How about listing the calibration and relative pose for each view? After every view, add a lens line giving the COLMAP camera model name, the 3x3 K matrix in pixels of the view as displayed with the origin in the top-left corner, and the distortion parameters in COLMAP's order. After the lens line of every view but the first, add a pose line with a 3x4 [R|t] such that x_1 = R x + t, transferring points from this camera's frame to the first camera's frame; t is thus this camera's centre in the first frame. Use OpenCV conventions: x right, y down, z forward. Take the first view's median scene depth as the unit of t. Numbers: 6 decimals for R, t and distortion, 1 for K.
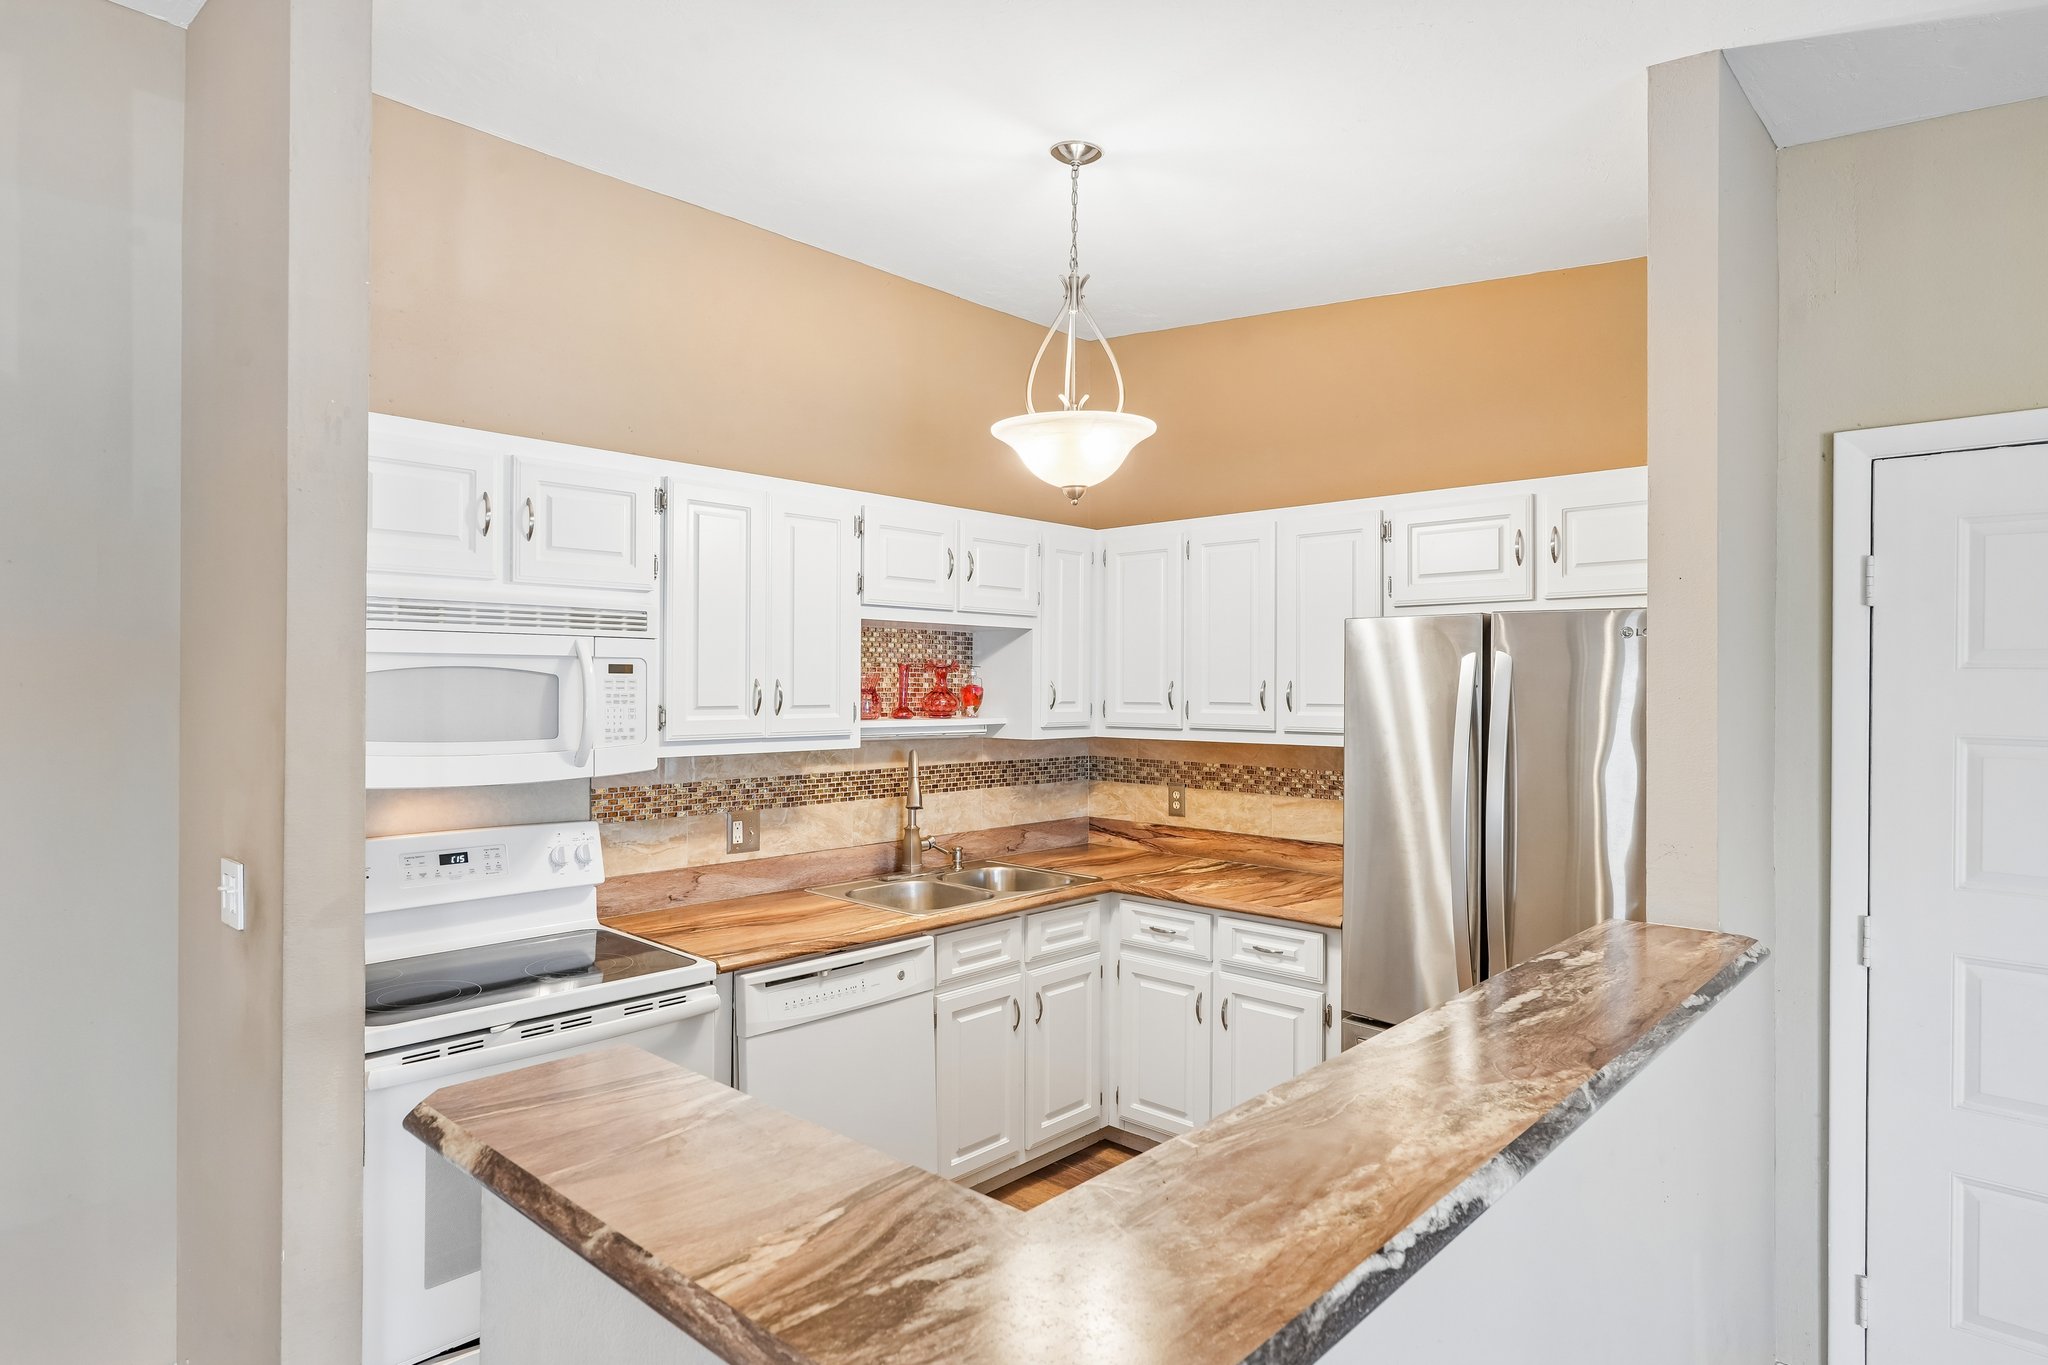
lens RADIAL K [[1138.1, 0, 1026.9], [0, 1138.1, 675.5], [0, 0, 1]] dist [-0.001083, -0.000697]
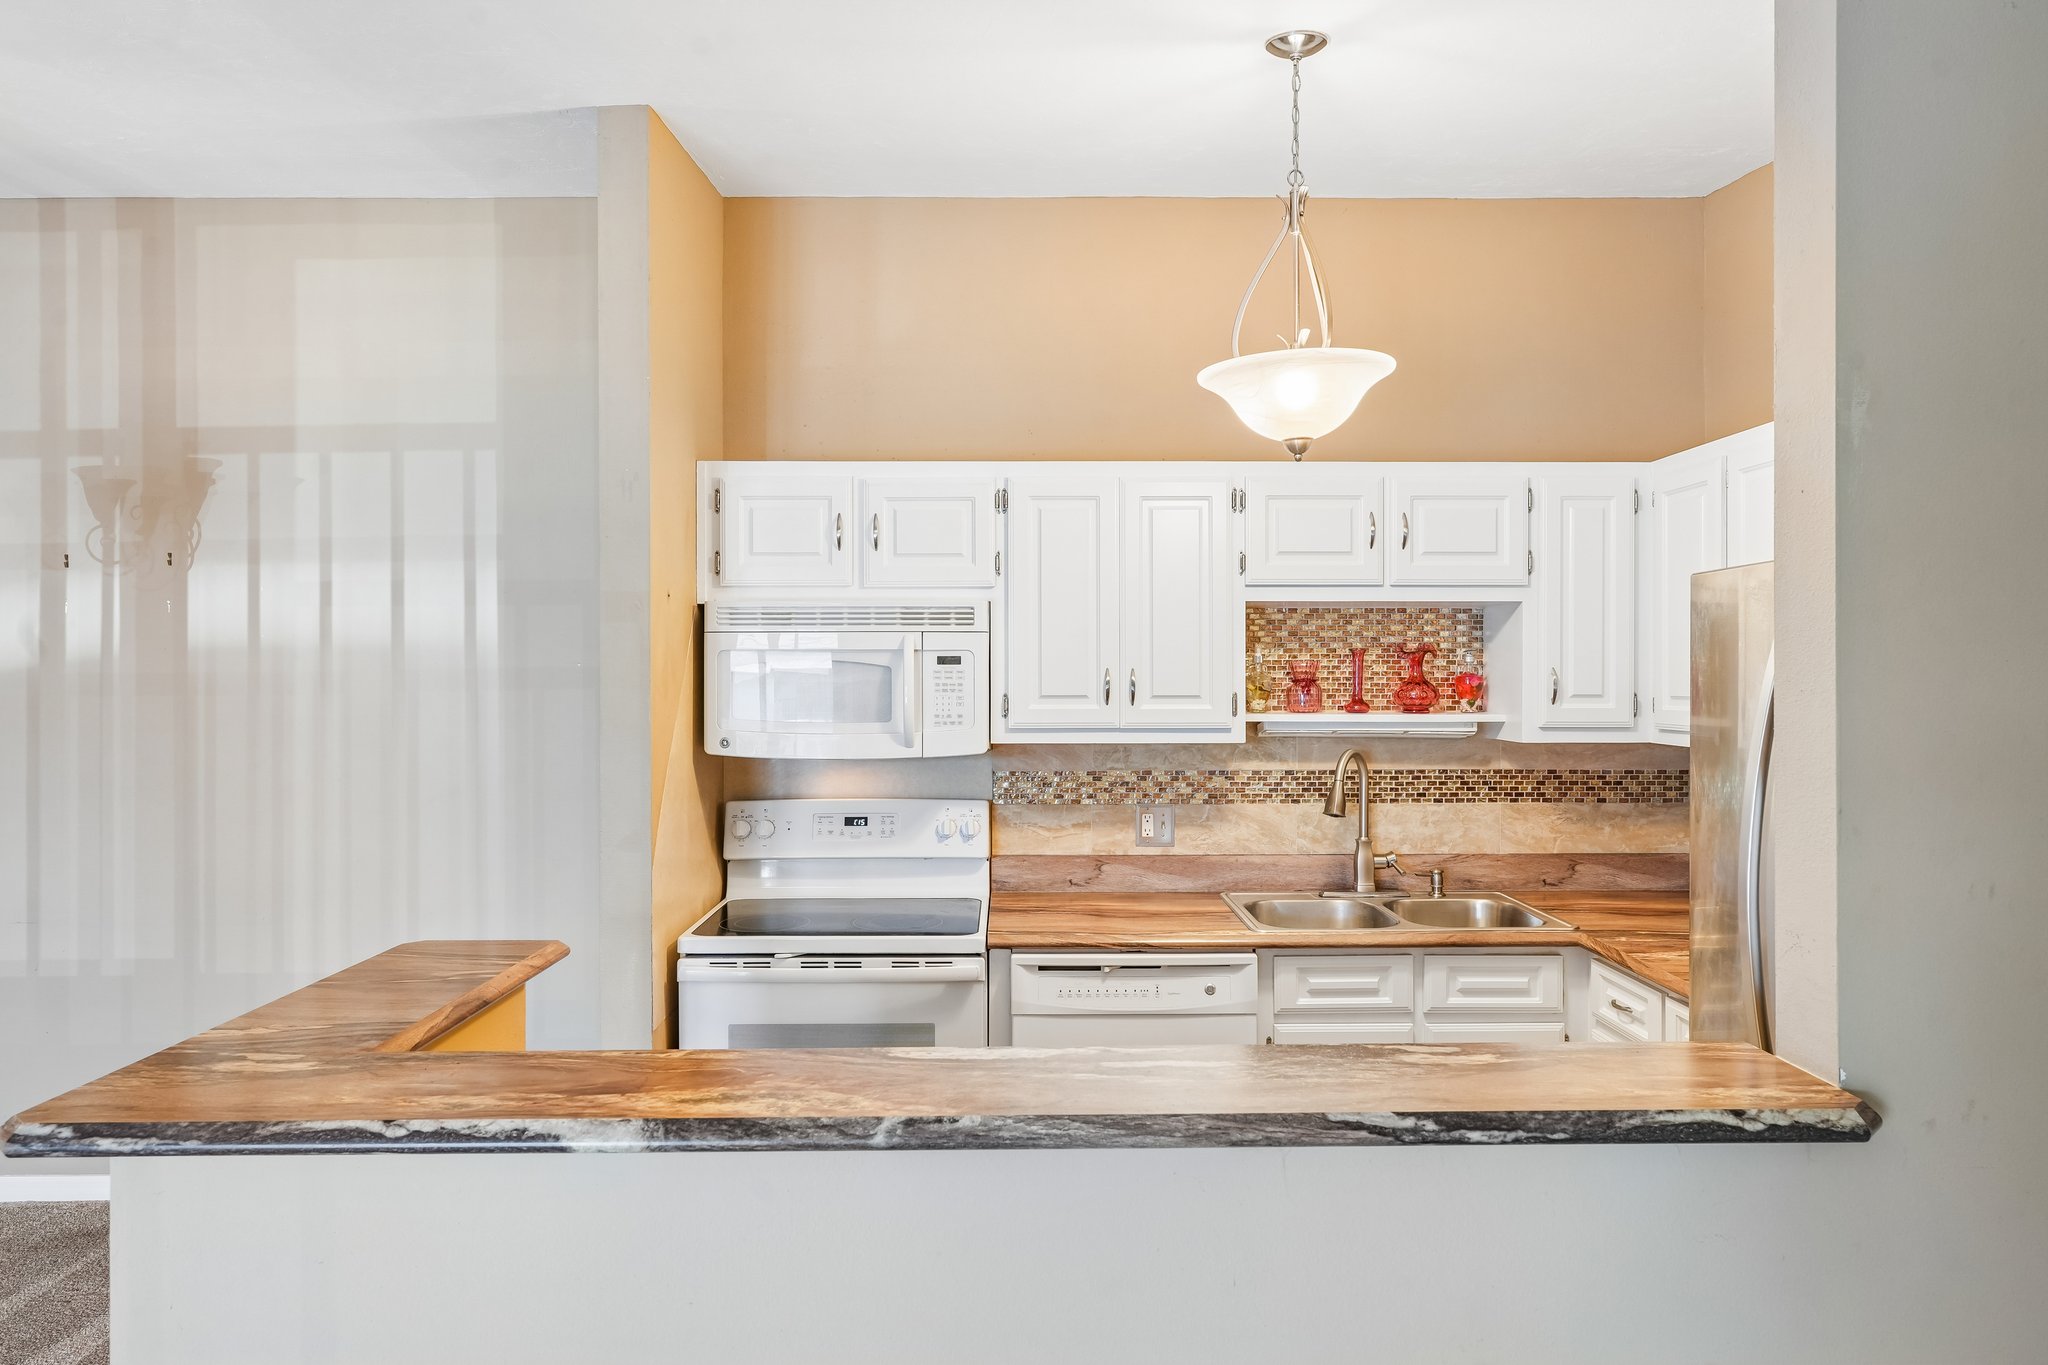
lens RADIAL K [[1335.8, 0, 1022.1], [0, 1335.8, 672.1], [0, 0, 1]] dist [-0.003666, -0.006460]
pose [[0.686868, -0.004584, -0.726768, 0.501773], [0.009208, 0.999955, 0.002395, 0.002584], [0.726724, -0.008337, 0.686879, 0.133209]]
